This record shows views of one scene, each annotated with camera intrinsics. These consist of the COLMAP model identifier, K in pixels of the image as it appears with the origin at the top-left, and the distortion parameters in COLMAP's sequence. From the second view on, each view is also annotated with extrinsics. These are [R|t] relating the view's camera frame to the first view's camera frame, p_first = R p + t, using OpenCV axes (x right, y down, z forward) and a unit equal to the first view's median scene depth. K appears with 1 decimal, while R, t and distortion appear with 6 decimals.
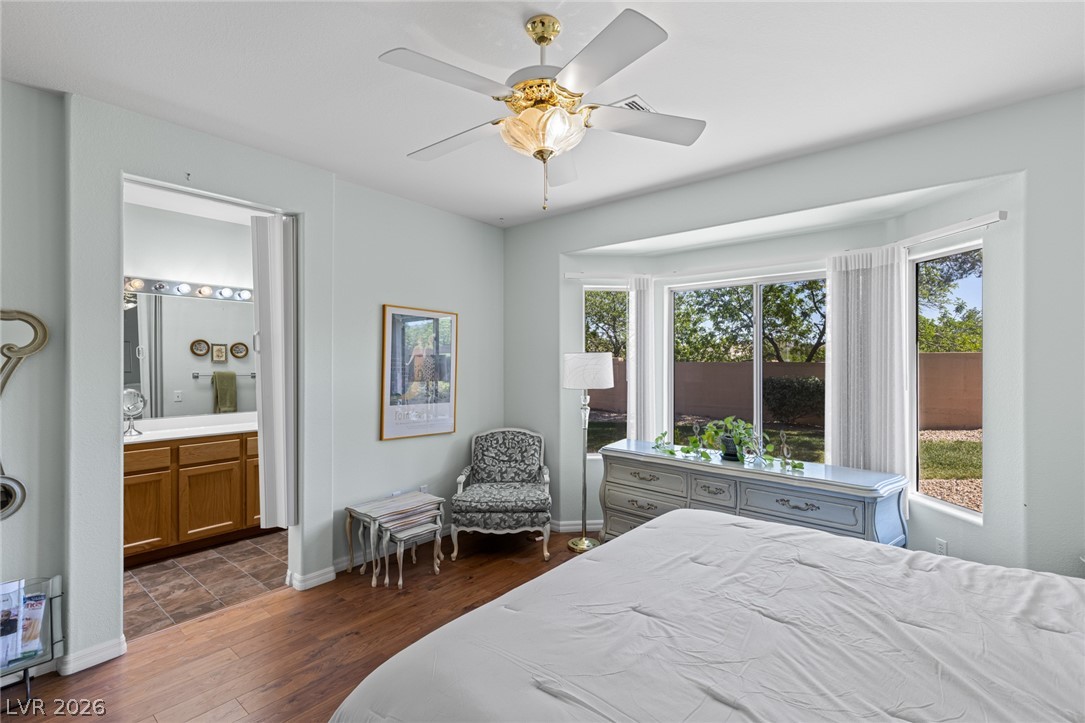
lens RADIAL K [[499.3, 0, 547.5], [0, 499.3, 361.2], [0, 0, 1]] dist [0.013213, 0.000009]
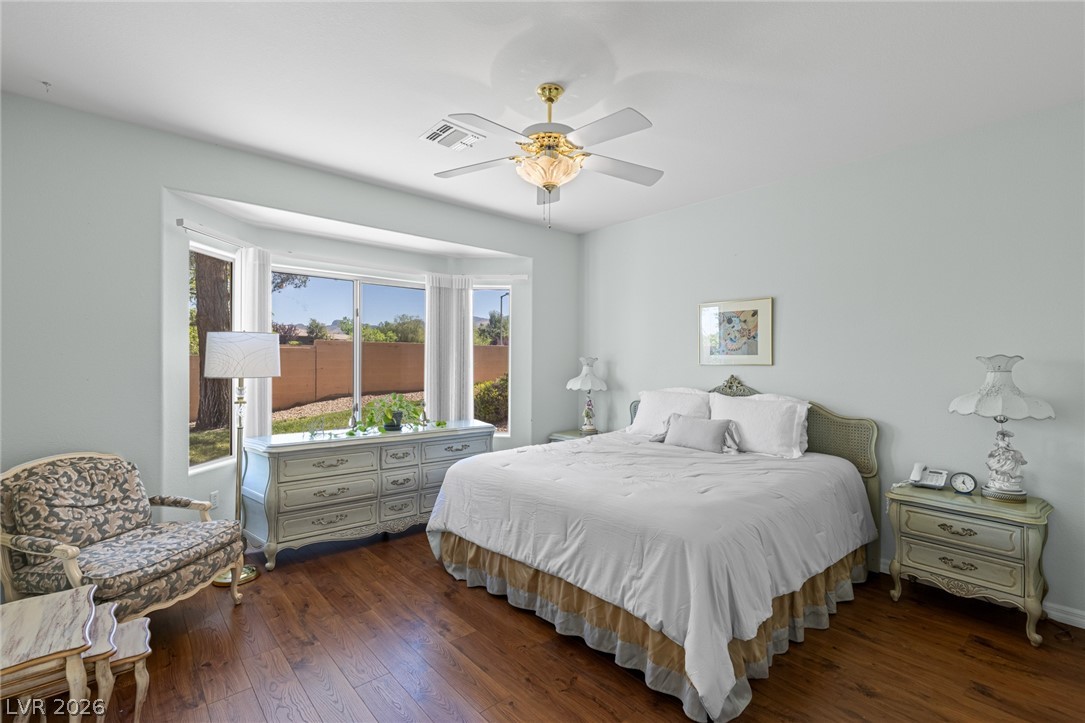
lens RADIAL K [[499.3, 0, 550.9], [0, 499.3, 357.6], [0, 0, 1]] dist [0.013213, 0.000009]
pose [[0.132688, 0.007329, 0.991131, -0.656161], [-0.002047, 0.999973, -0.007120, 0.026995], [-0.991156, -0.001084, 0.132699, 0.402600]]
